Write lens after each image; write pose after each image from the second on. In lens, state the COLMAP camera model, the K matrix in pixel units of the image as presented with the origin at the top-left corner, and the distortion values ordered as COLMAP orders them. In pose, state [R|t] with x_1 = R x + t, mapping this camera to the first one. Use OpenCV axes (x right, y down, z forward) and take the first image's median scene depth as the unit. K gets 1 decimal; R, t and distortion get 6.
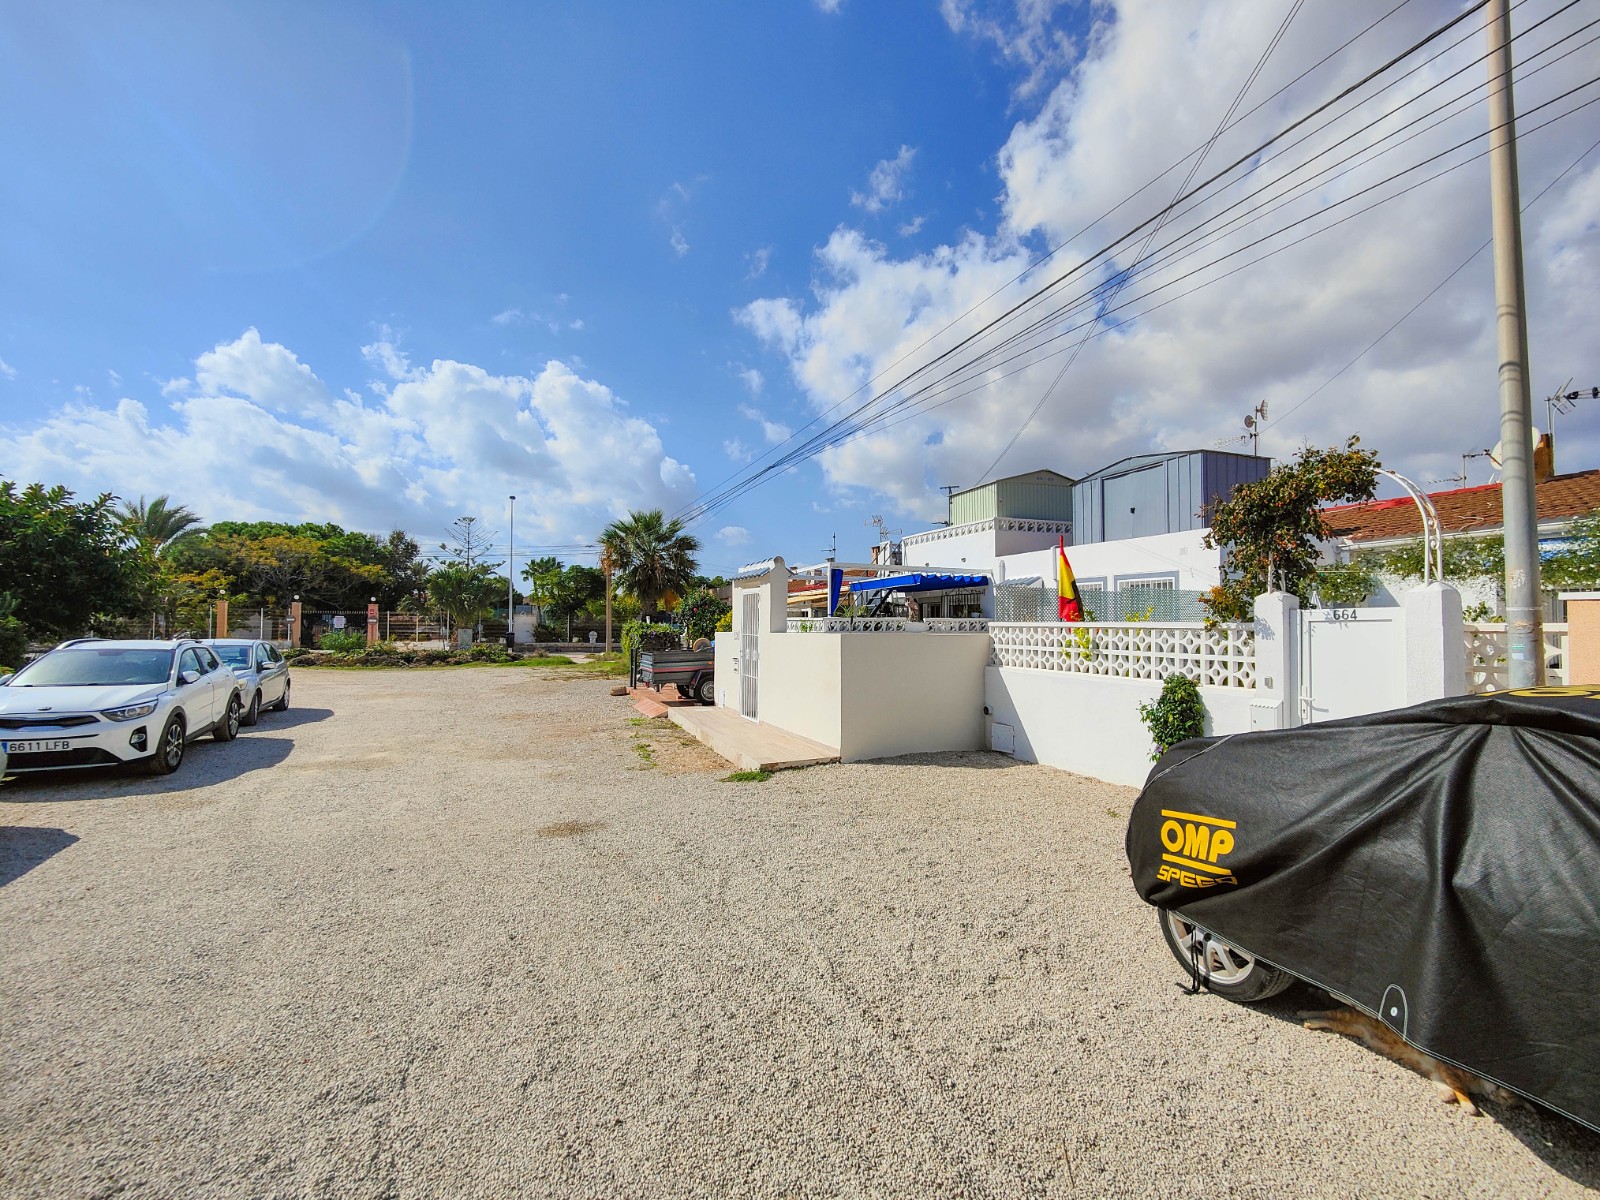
lens RADIAL K [[709.5, 0, 811.8], [0, 709.5, 603.4], [0, 0, 1]] dist [0.022071, -0.018177]
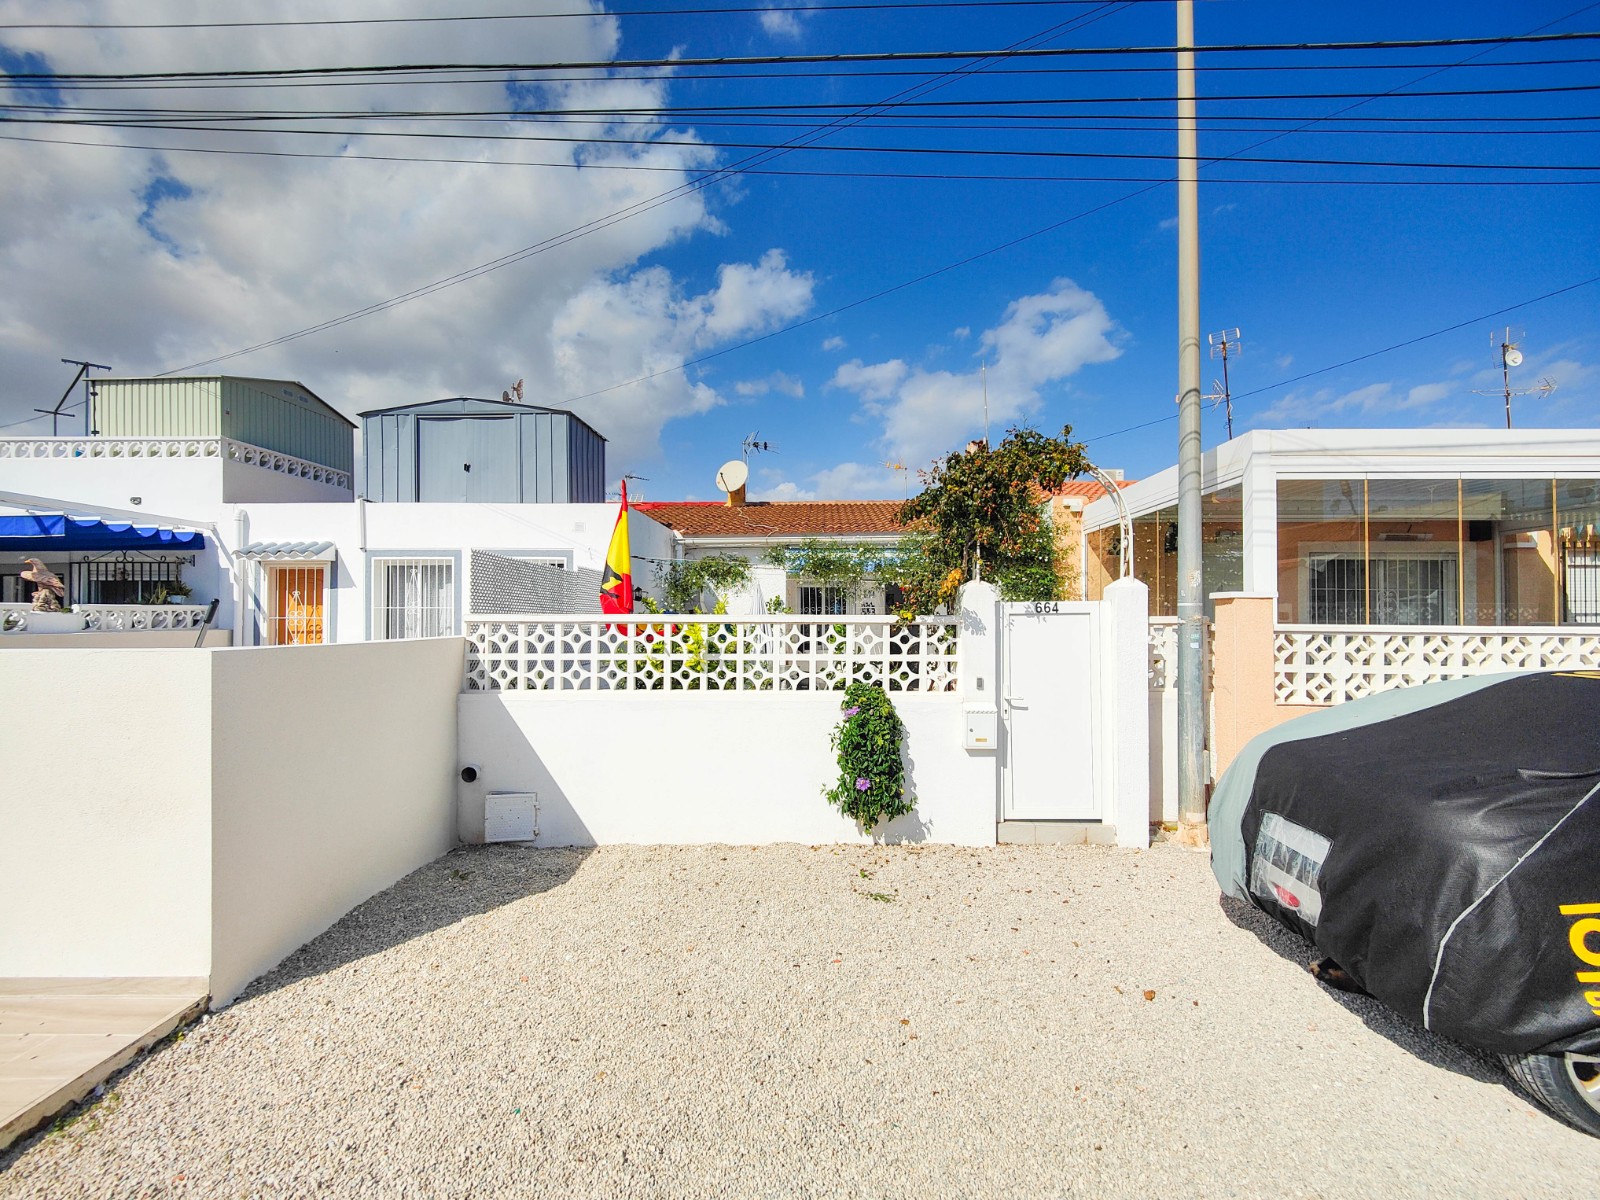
lens RADIAL K [[709.5, 0, 811.8], [0, 709.5, 603.4], [0, 0, 1]] dist [0.022071, -0.018177]
pose [[0.396745, 0.021189, 0.917684, -0.084053], [-0.028705, 0.999531, -0.010668, 0.009336], [-0.917480, -0.022110, 0.397167, 0.291729]]
